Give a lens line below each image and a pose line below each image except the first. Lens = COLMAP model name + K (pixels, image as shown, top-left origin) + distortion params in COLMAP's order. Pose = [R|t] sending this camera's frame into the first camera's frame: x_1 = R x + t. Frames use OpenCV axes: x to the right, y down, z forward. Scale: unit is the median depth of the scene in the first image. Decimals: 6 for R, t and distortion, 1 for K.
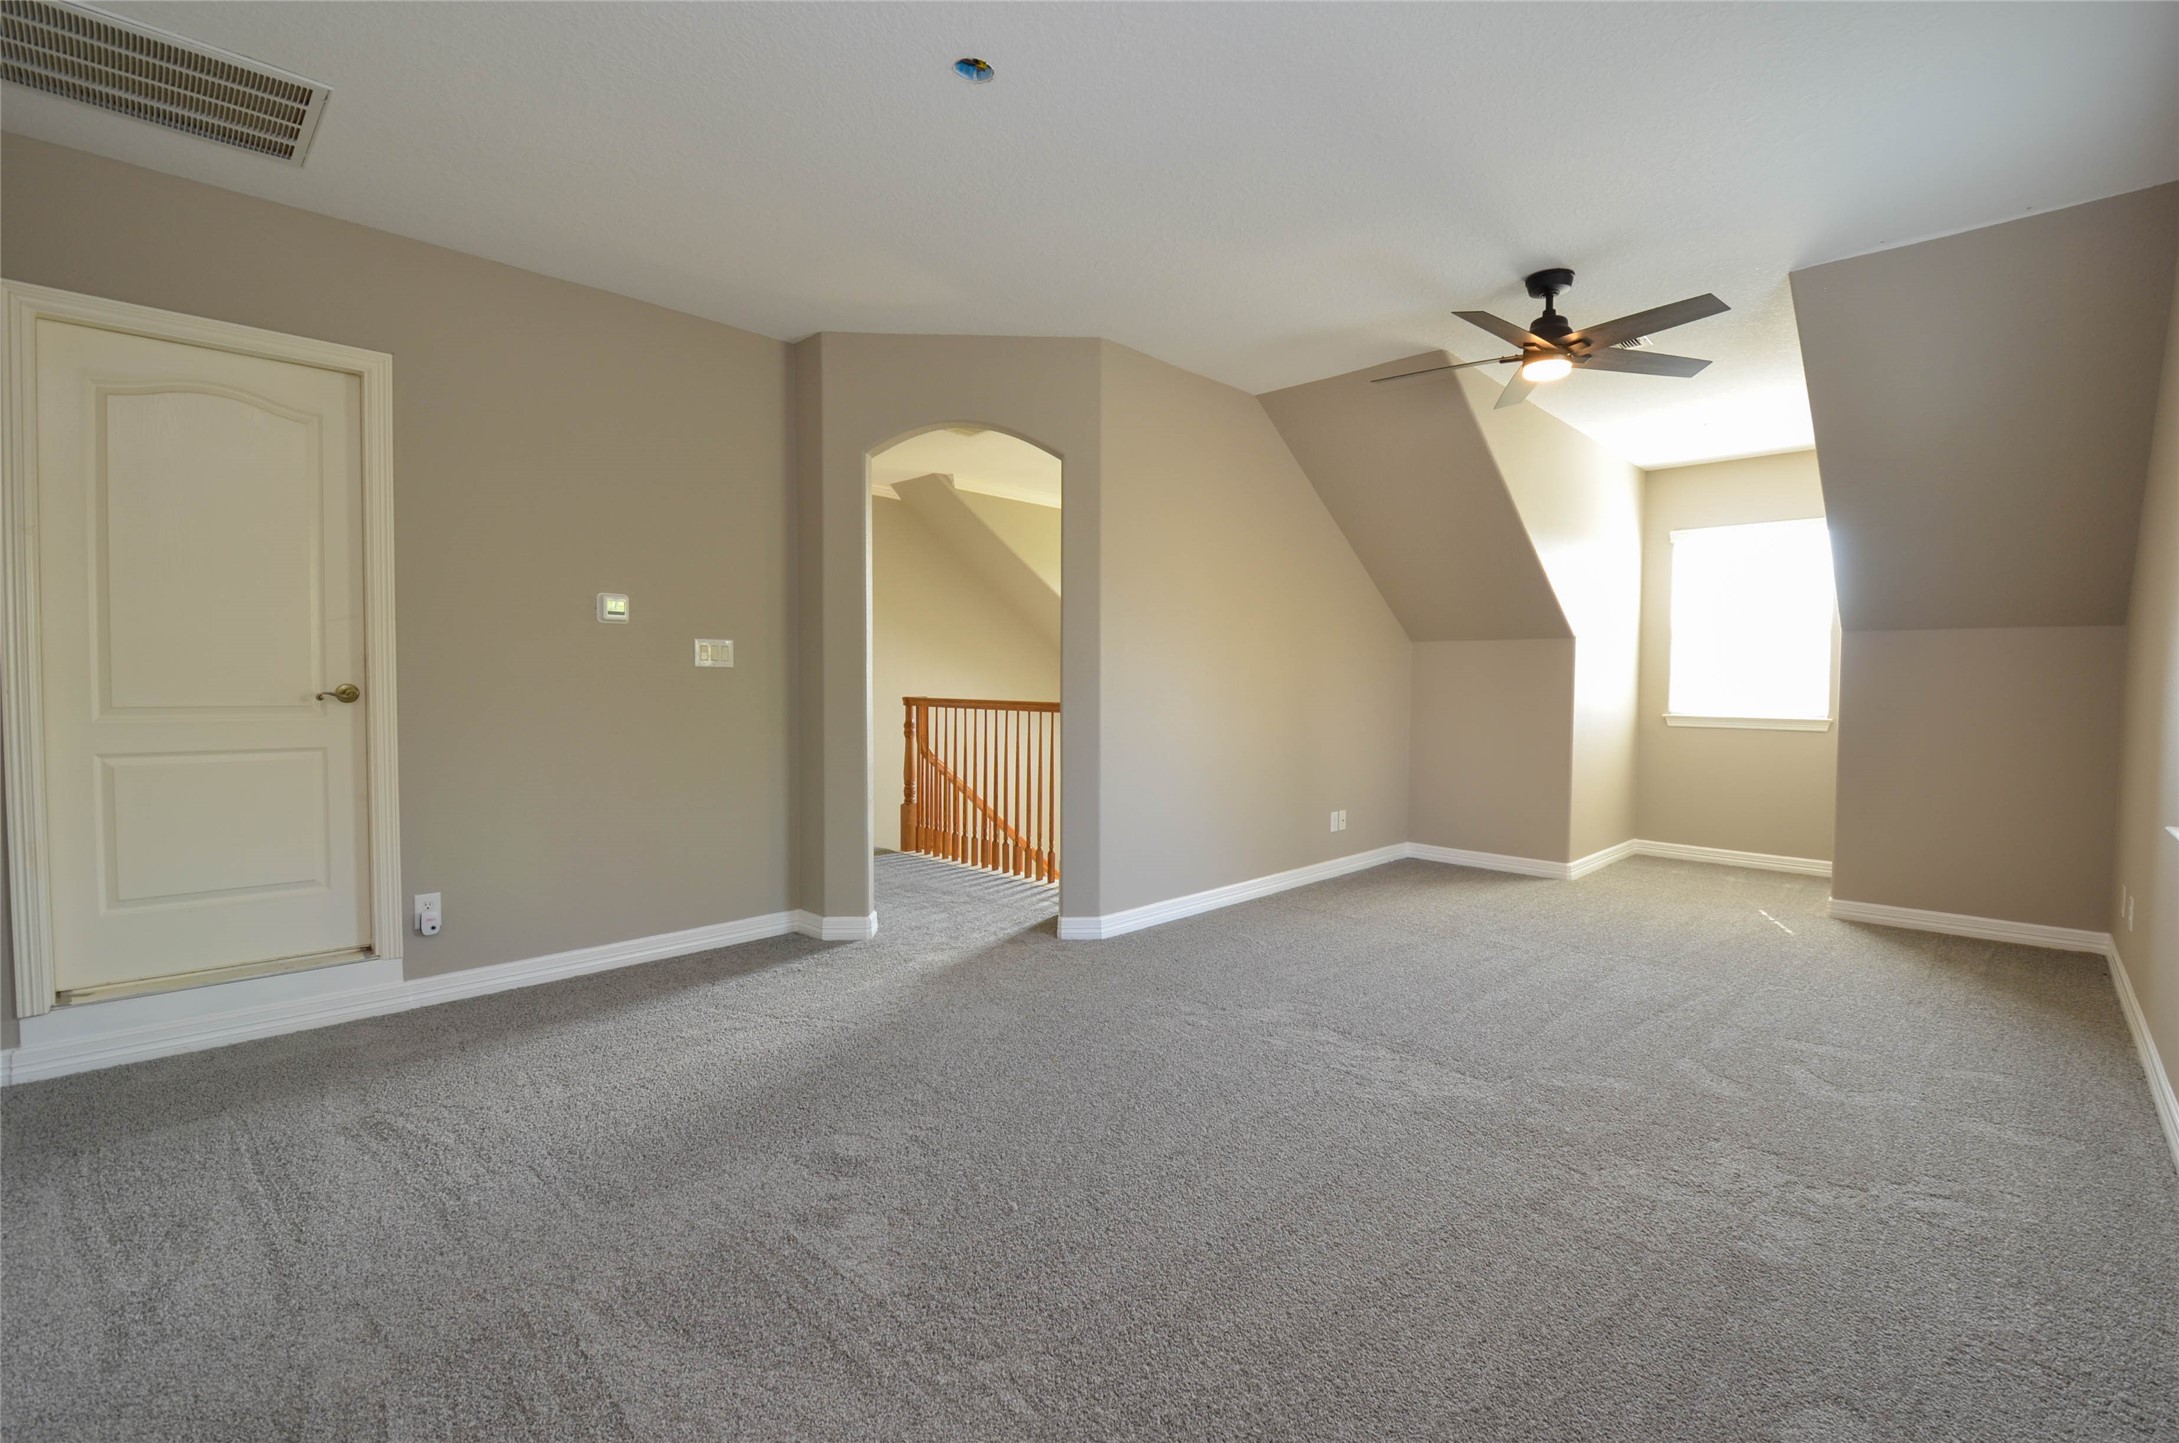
lens RADIAL K [[945.1, 0, 1126.4], [0, 945.1, 719.1], [0, 0, 1]] dist [0.011560, -0.021988]
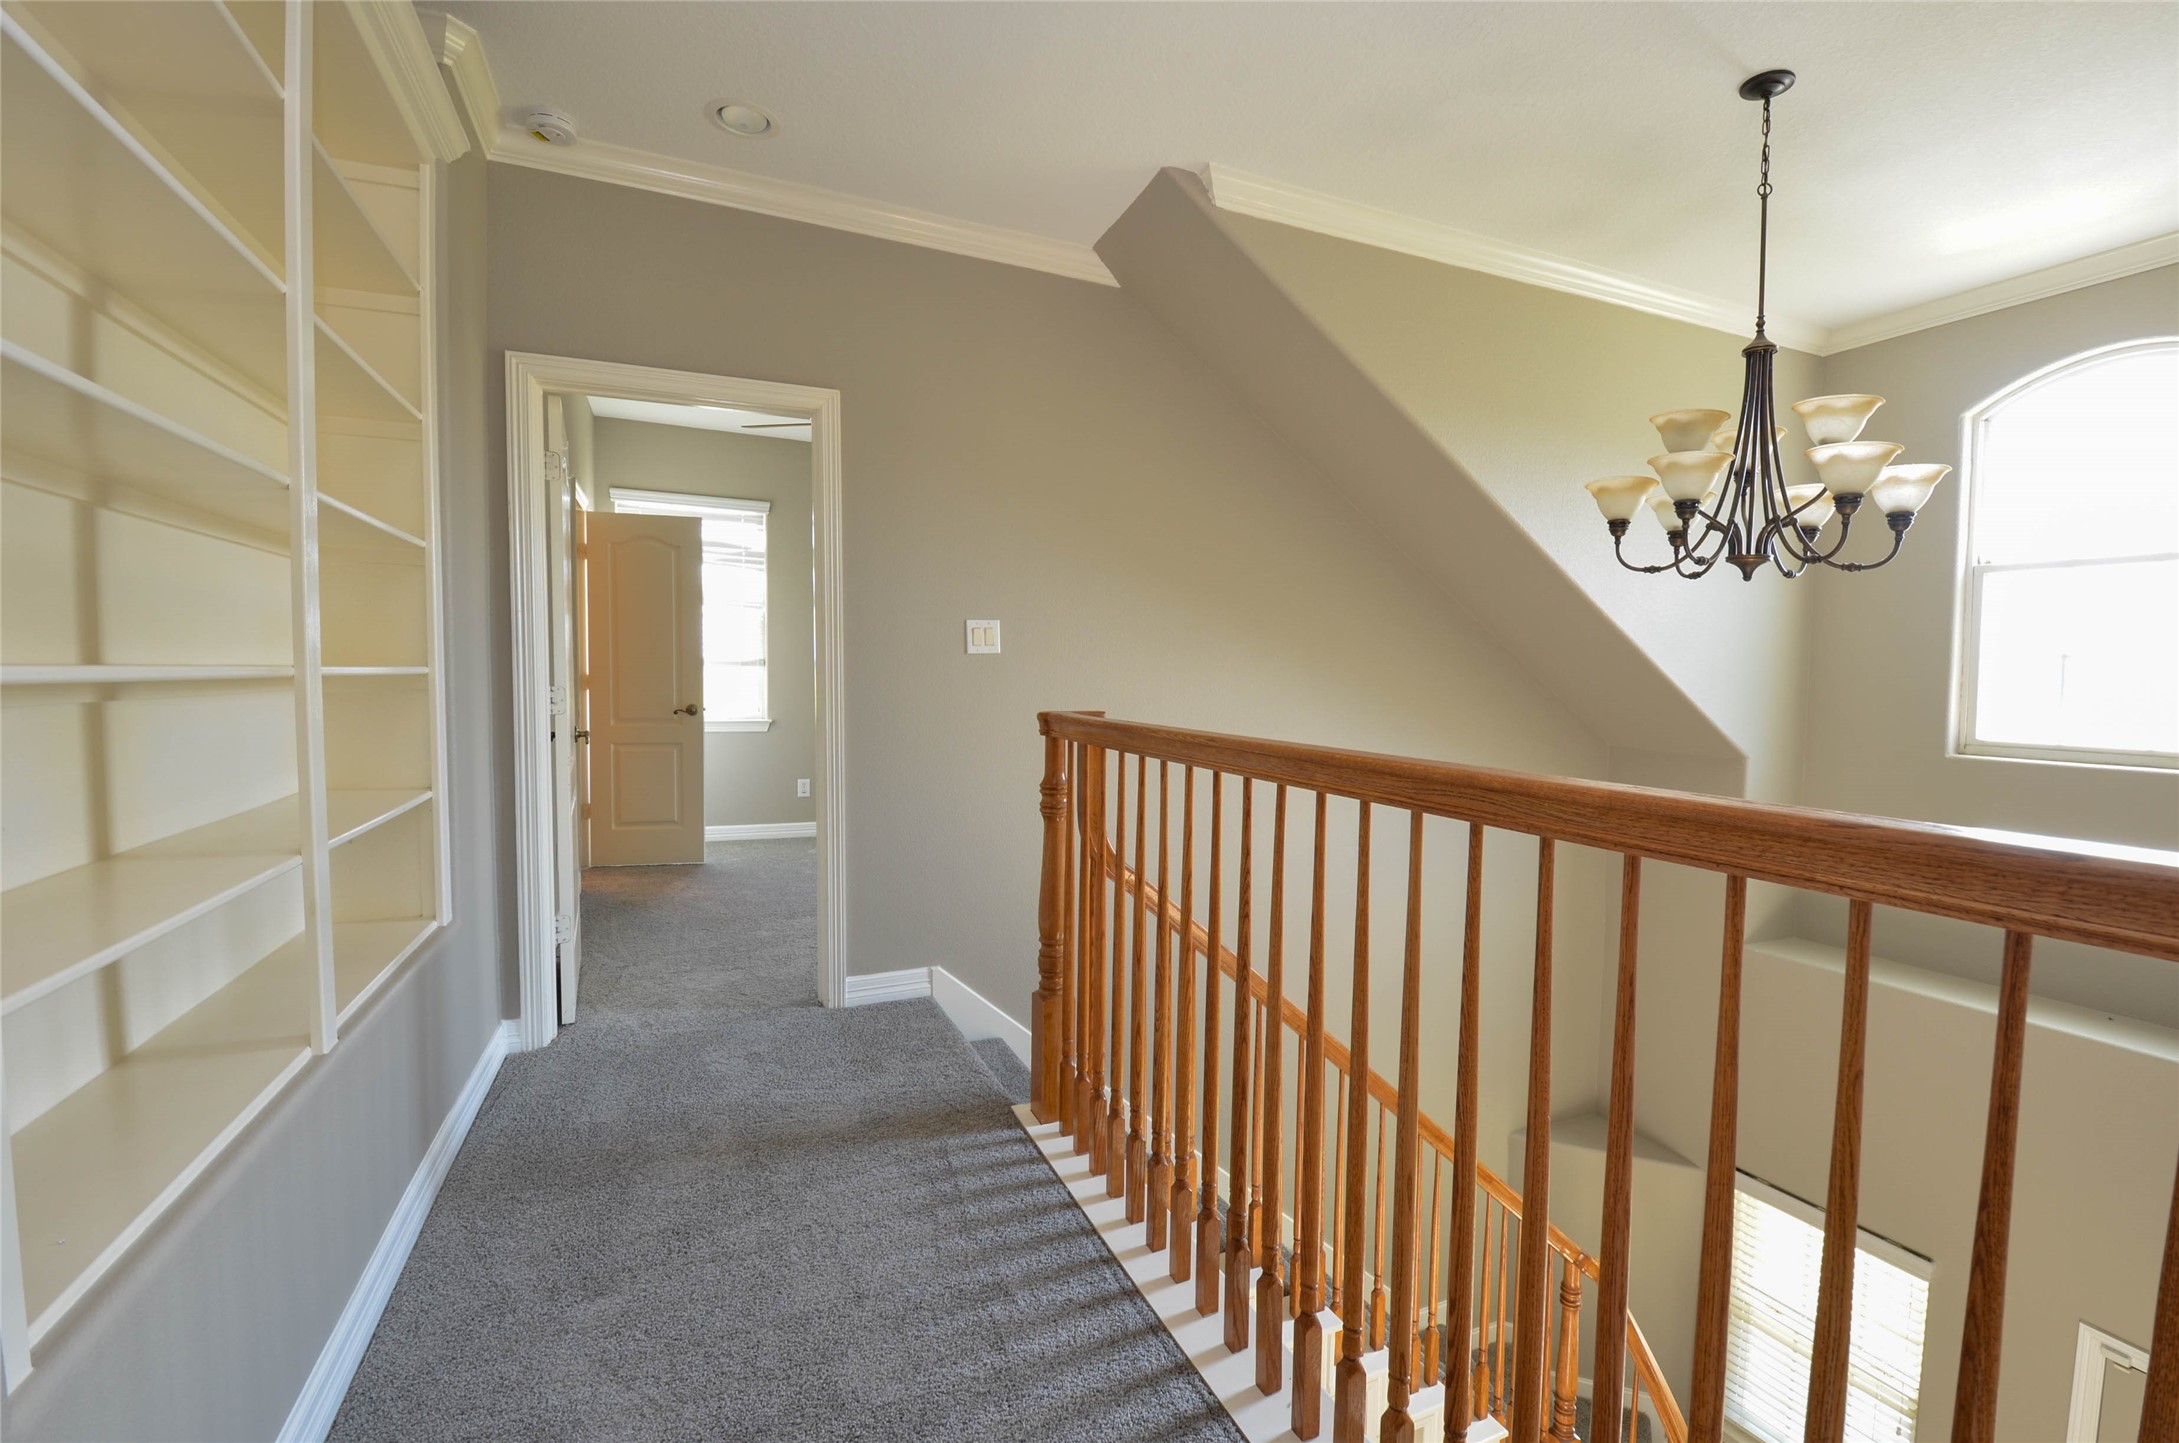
lens RADIAL K [[945.1, 0, 1126.4], [0, 945.1, 719.1], [0, 0, 1]] dist [0.011560, -0.021988]
pose [[0.922112, 0.022634, -0.386260, -0.057257], [-0.022027, 0.999739, 0.005999, -0.024012], [0.386295, 0.002976, 0.922370, 0.655748]]
